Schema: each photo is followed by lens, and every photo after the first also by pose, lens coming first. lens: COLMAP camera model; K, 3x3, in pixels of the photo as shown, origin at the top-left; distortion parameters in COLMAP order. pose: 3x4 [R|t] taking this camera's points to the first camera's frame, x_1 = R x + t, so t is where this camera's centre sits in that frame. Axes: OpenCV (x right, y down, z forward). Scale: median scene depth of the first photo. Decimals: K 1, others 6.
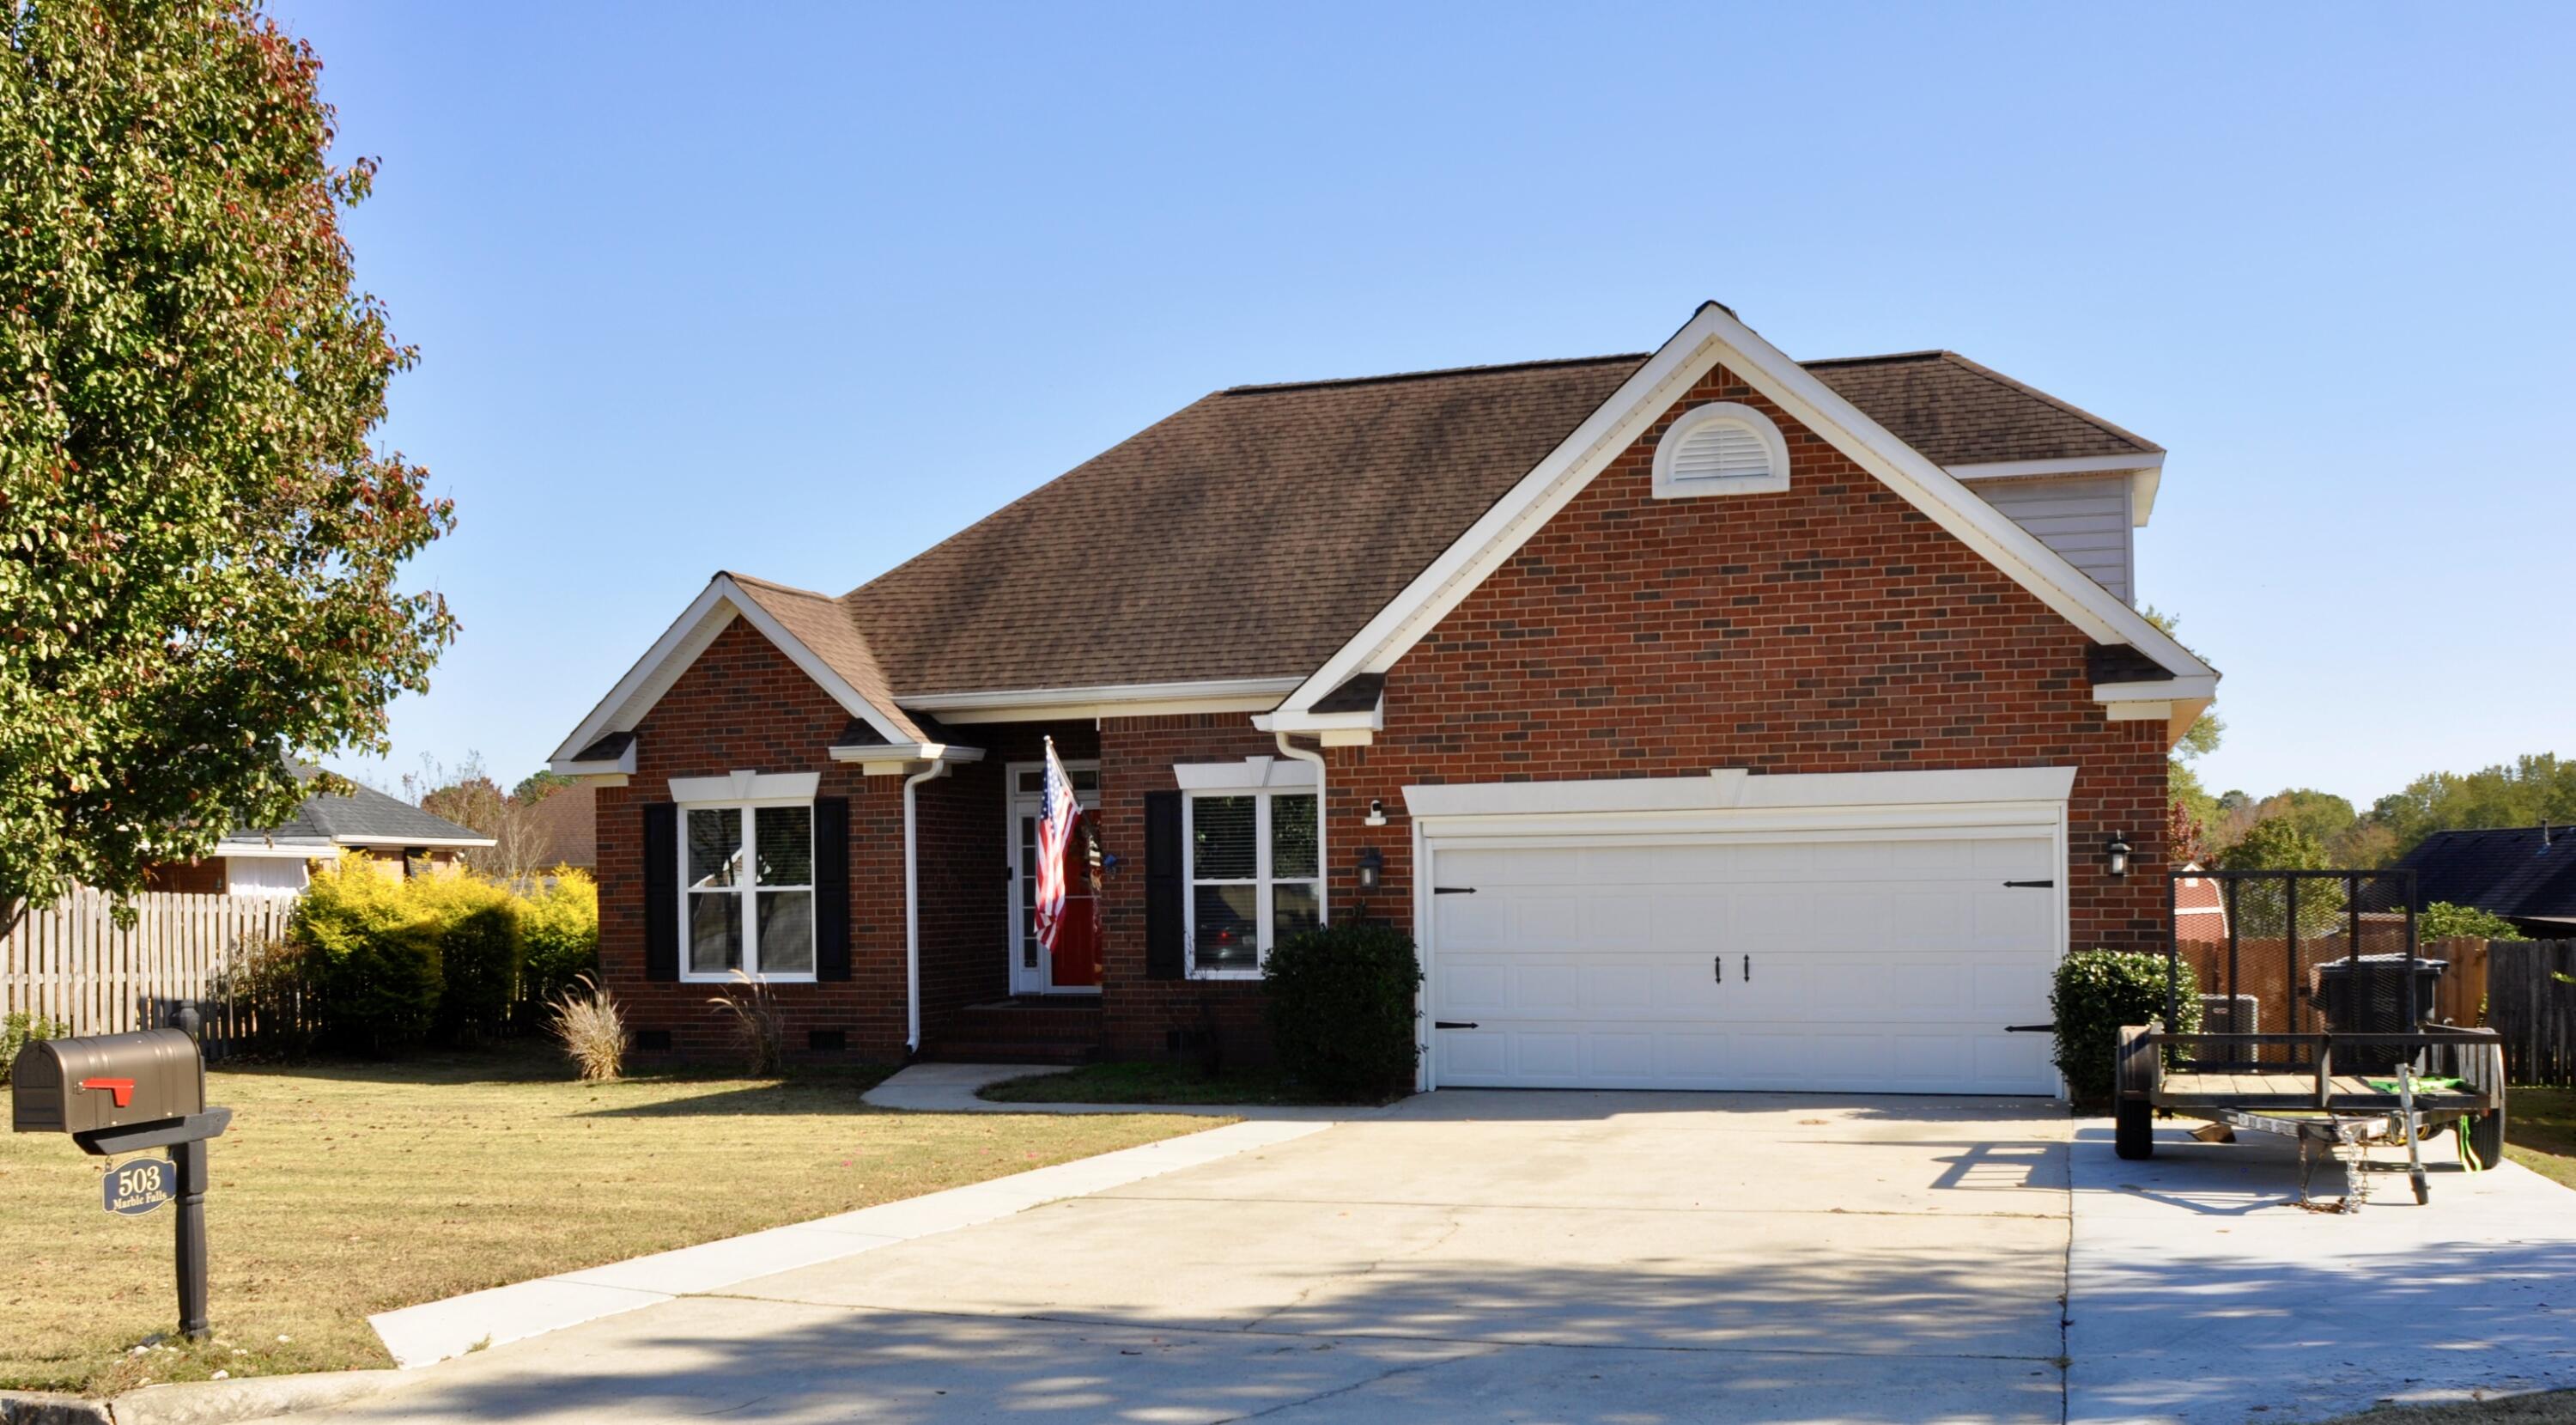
lens RADIAL K [[2305.3, 0, 1261.0], [0, 2305.3, 883.7], [0, 0, 1]] dist [-0.072641, -0.018056]
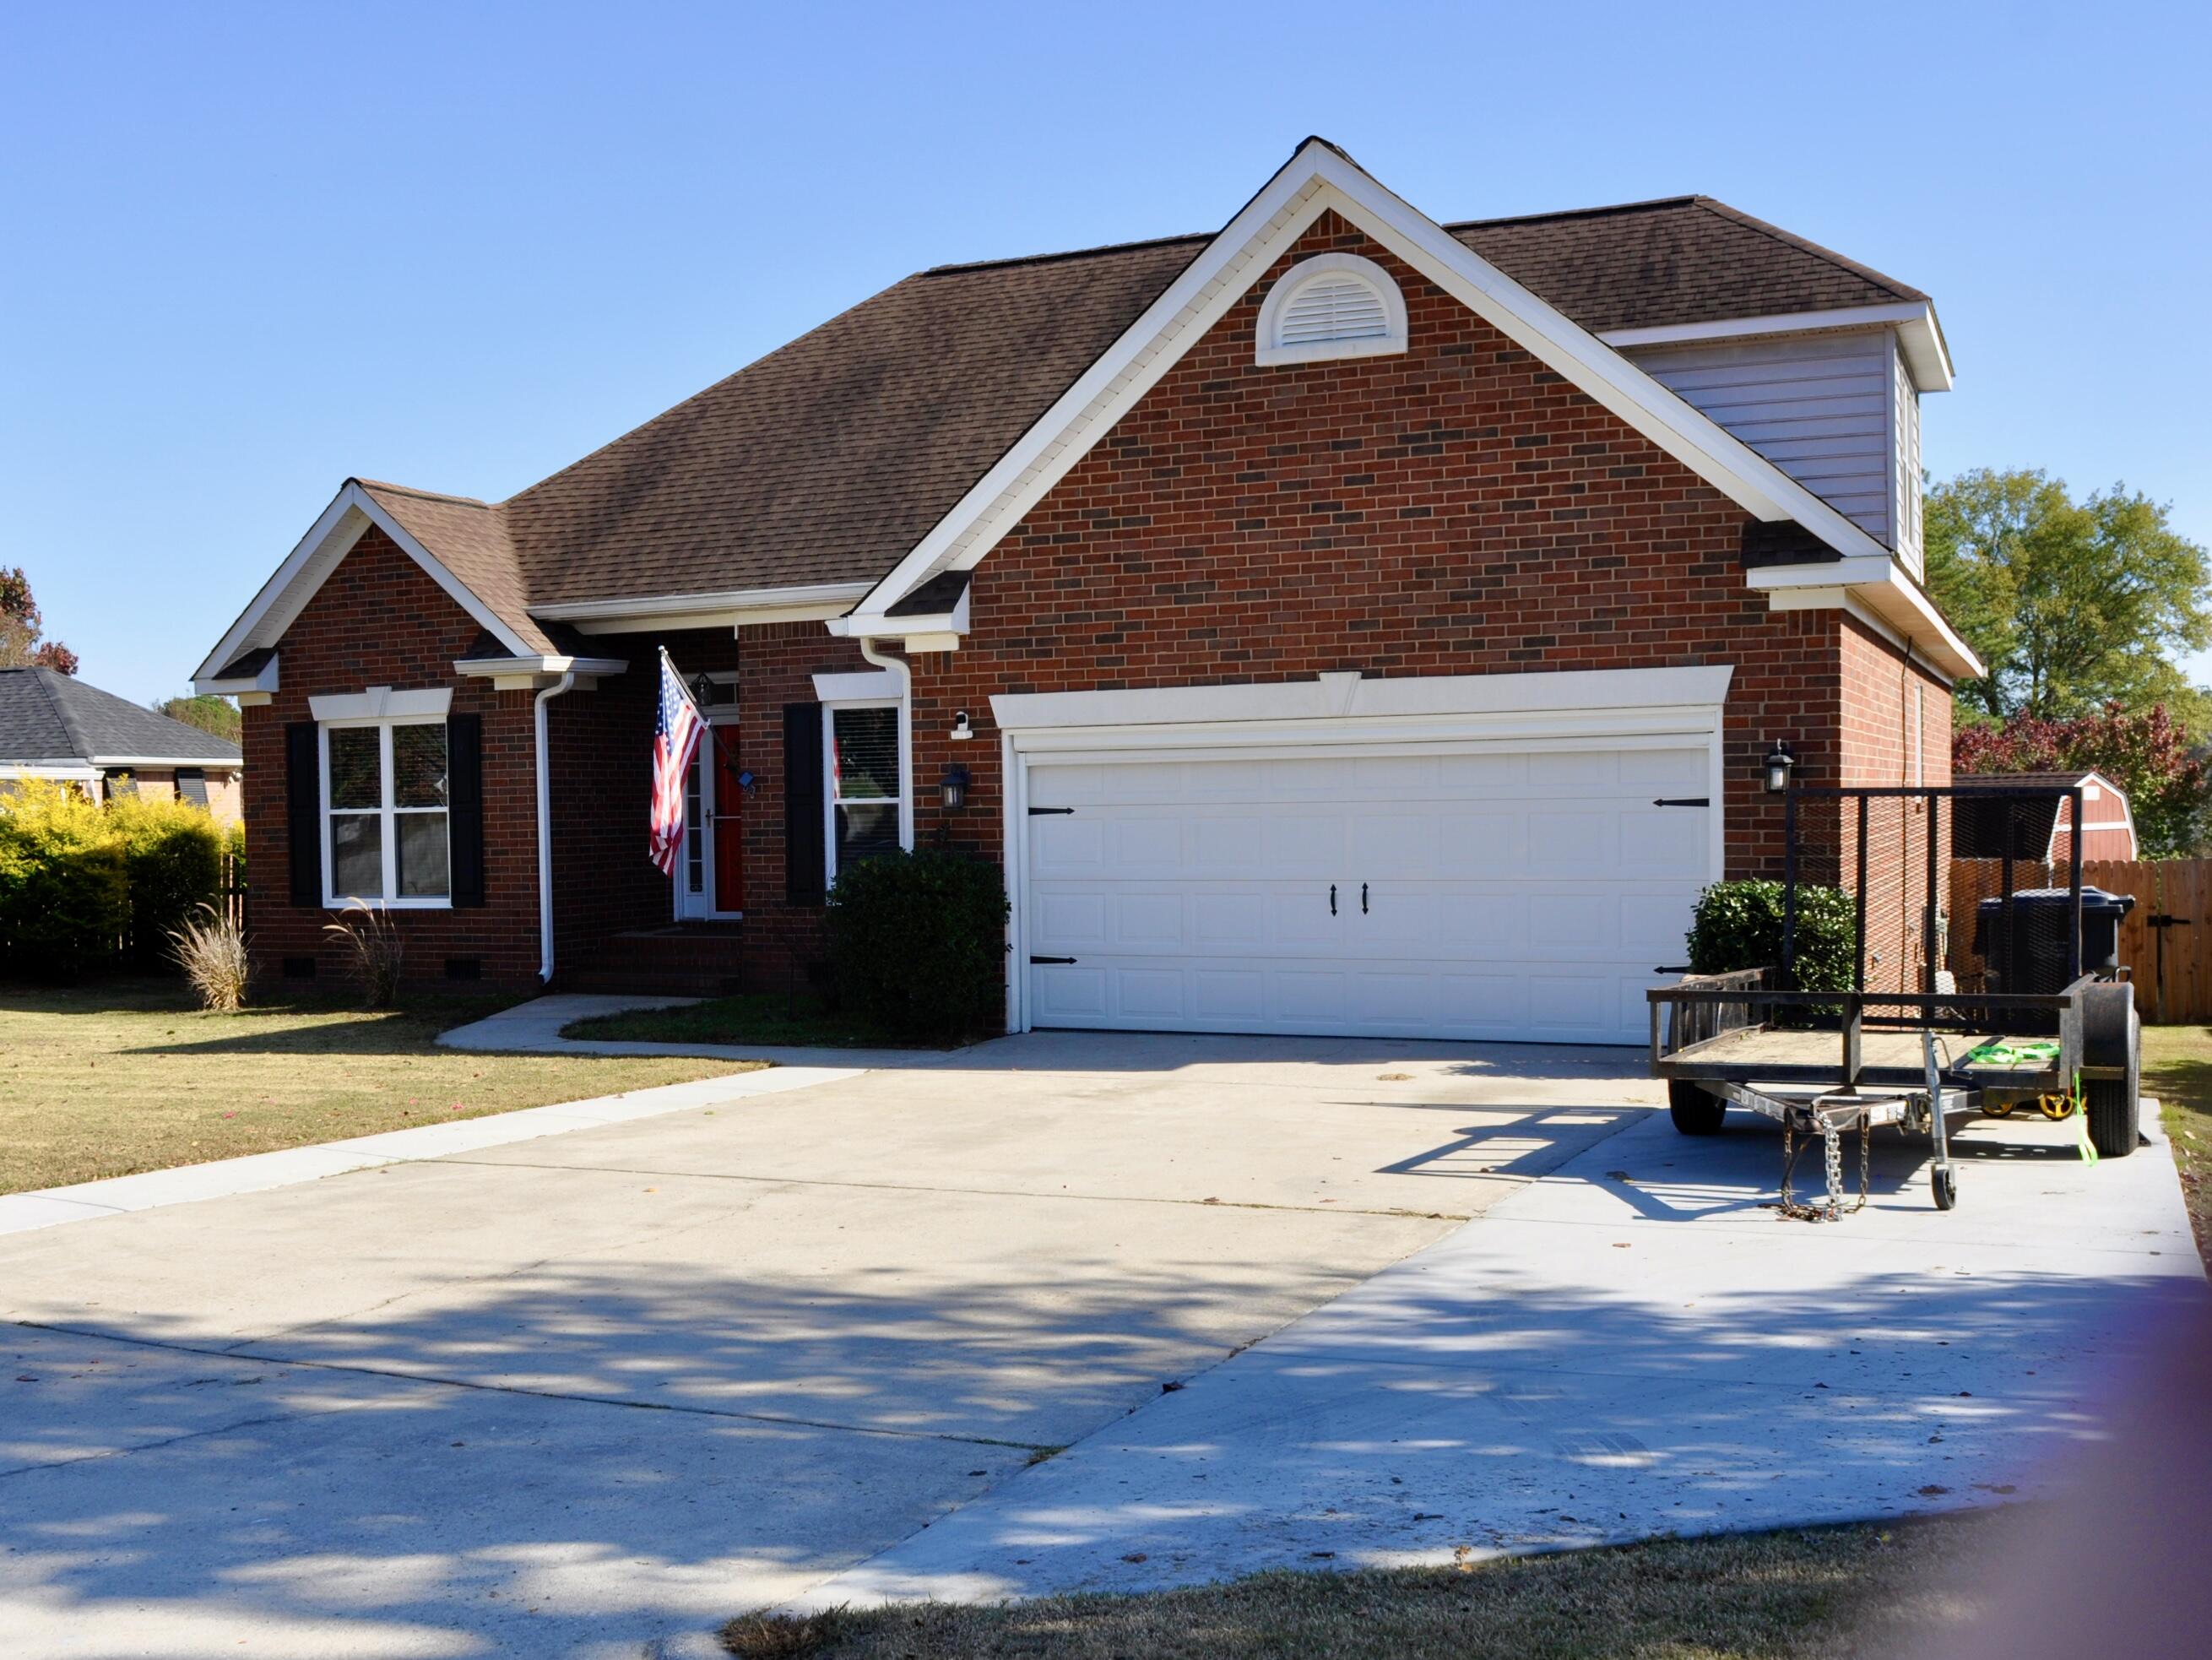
lens RADIAL K [[2331.2, 0, 891.6], [0, 2331.2, 885.1], [0, 0, 1]] dist [-0.073253, 0.000000]
pose [[0.990218, 0.000353, -0.139525, 0.149951], [0.004954, 0.999277, 0.037686, -0.002751], [0.139437, -0.038008, 0.989501, 0.088282]]
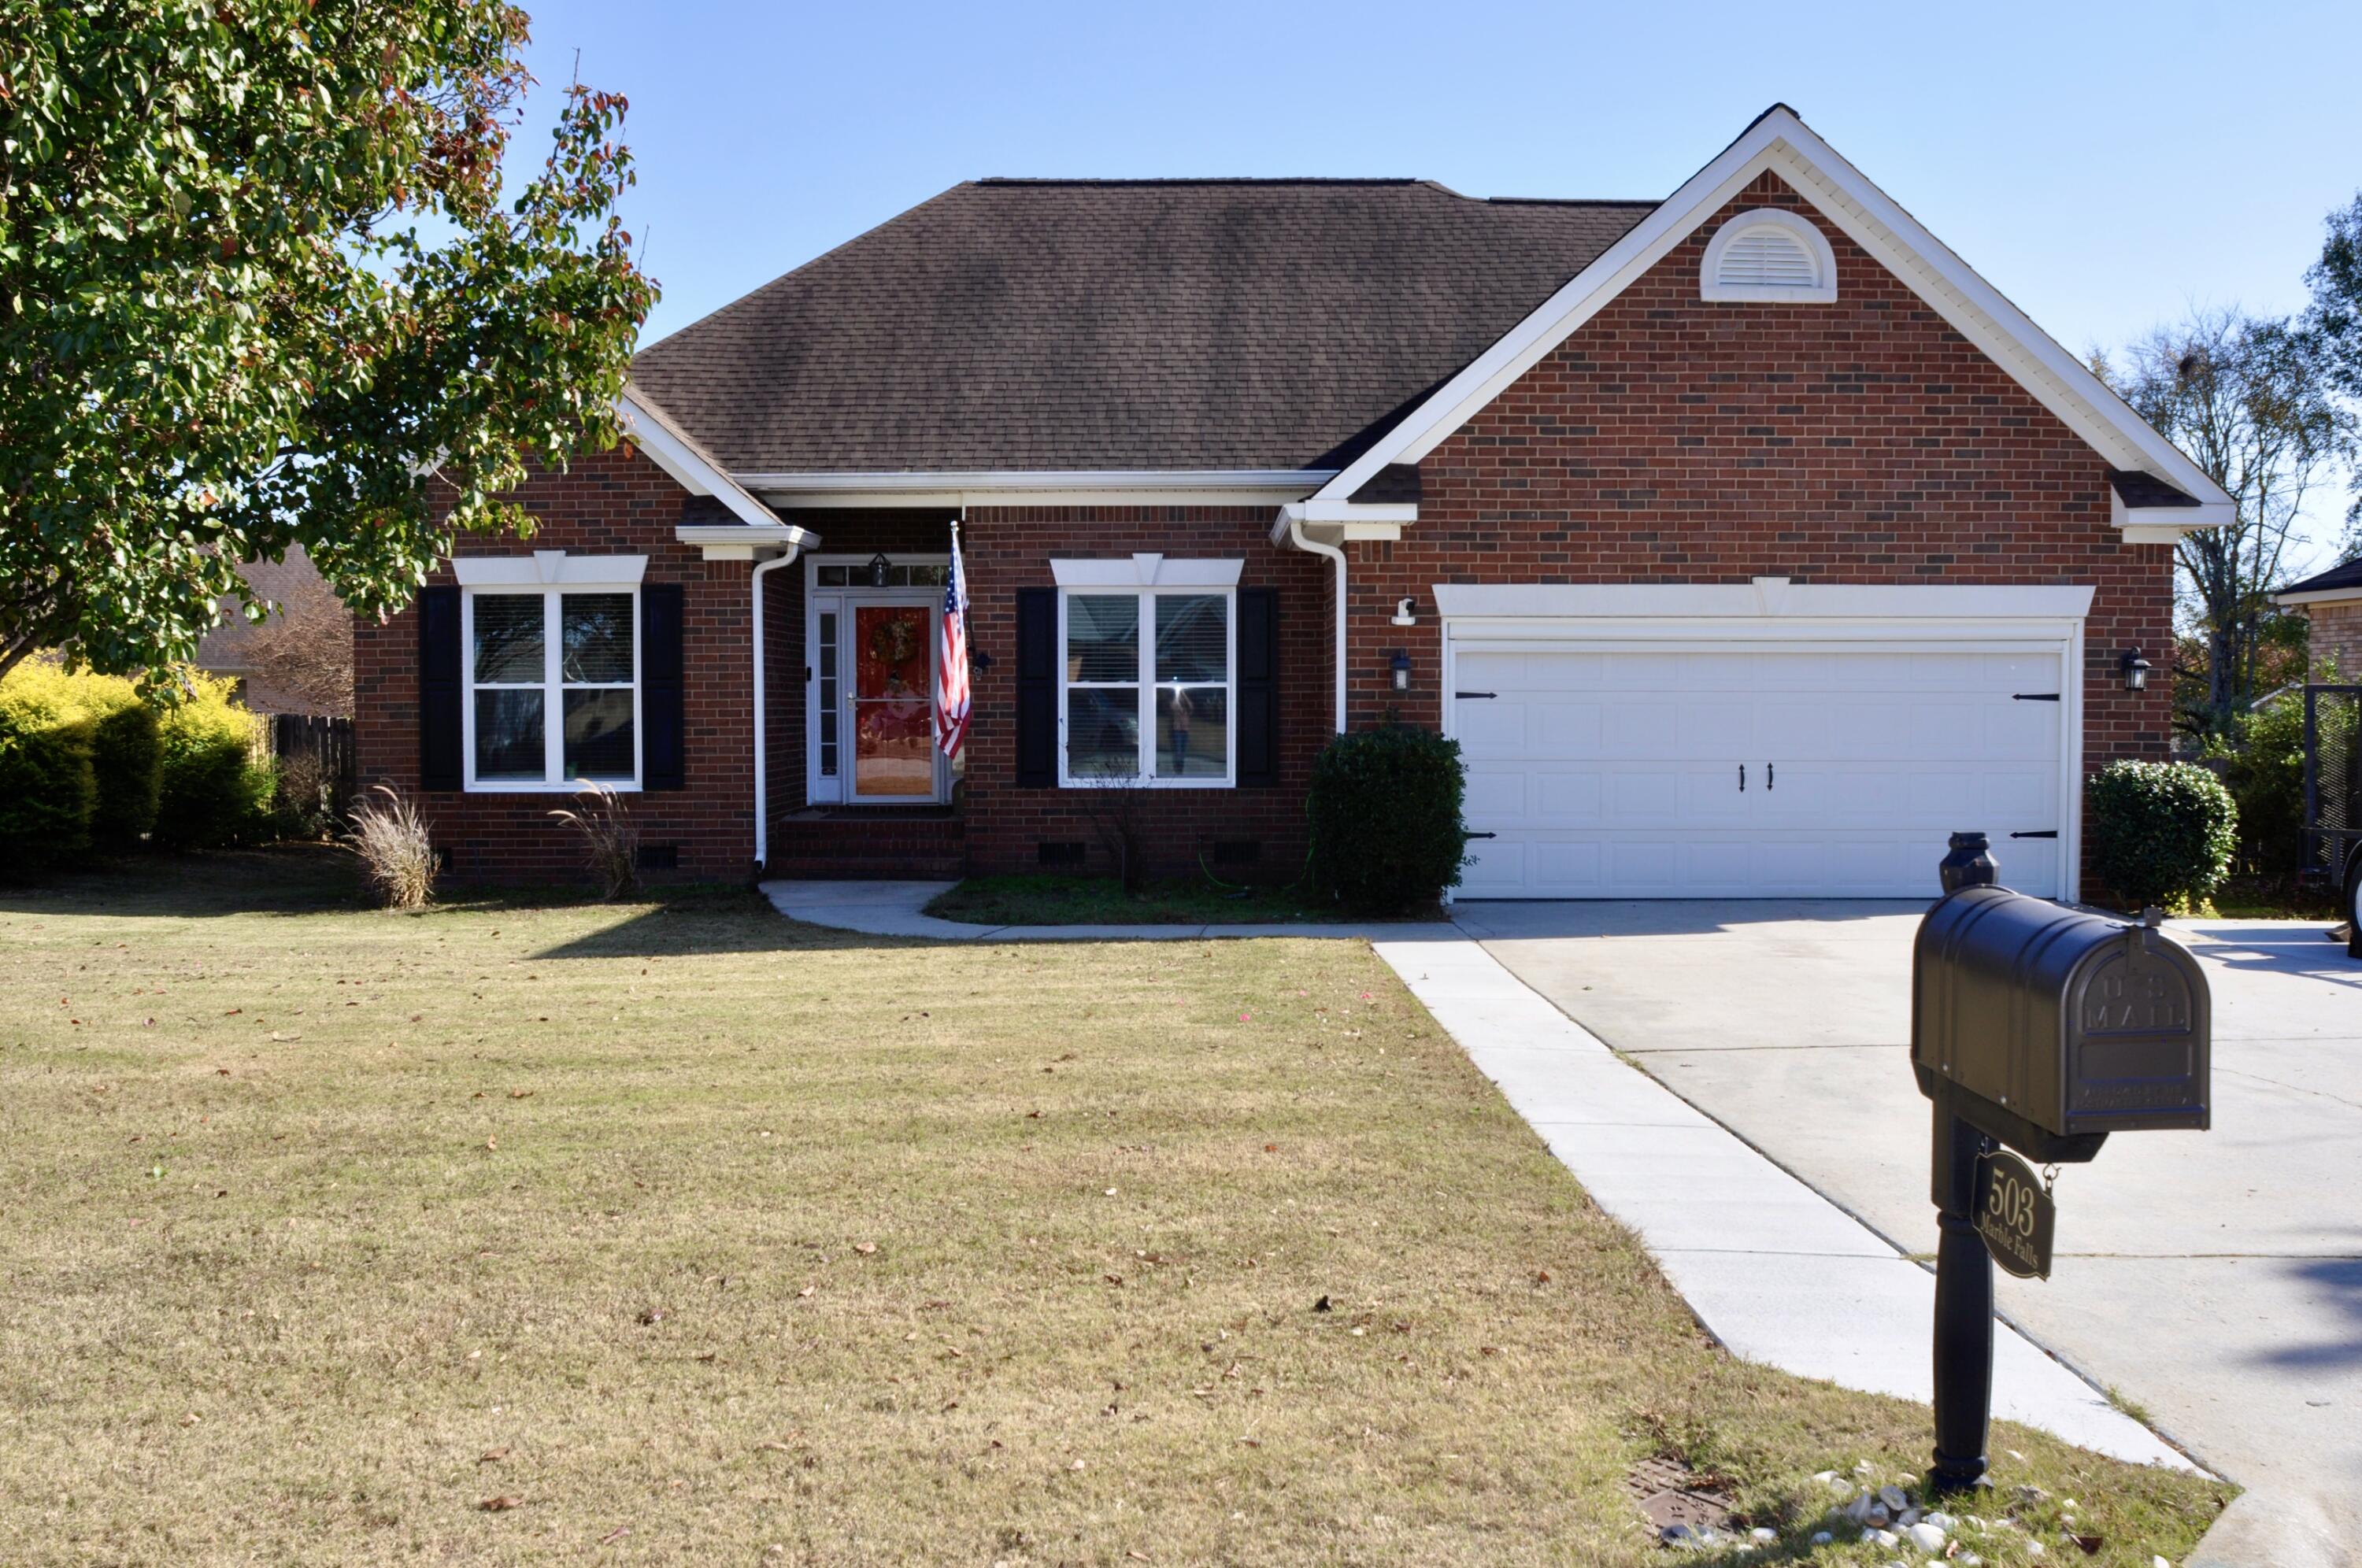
lens RADIAL K [[2021.0, 0, 1194.4], [0, 2021.0, 778.6], [0, 0, 1]] dist [-0.078892, 0.026323]
pose [[0.944552, 0.001295, 0.328358, -0.304085], [-0.013043, 0.999351, 0.033577, 0.011006], [-0.328102, -0.035998, 0.943956, 0.241960]]
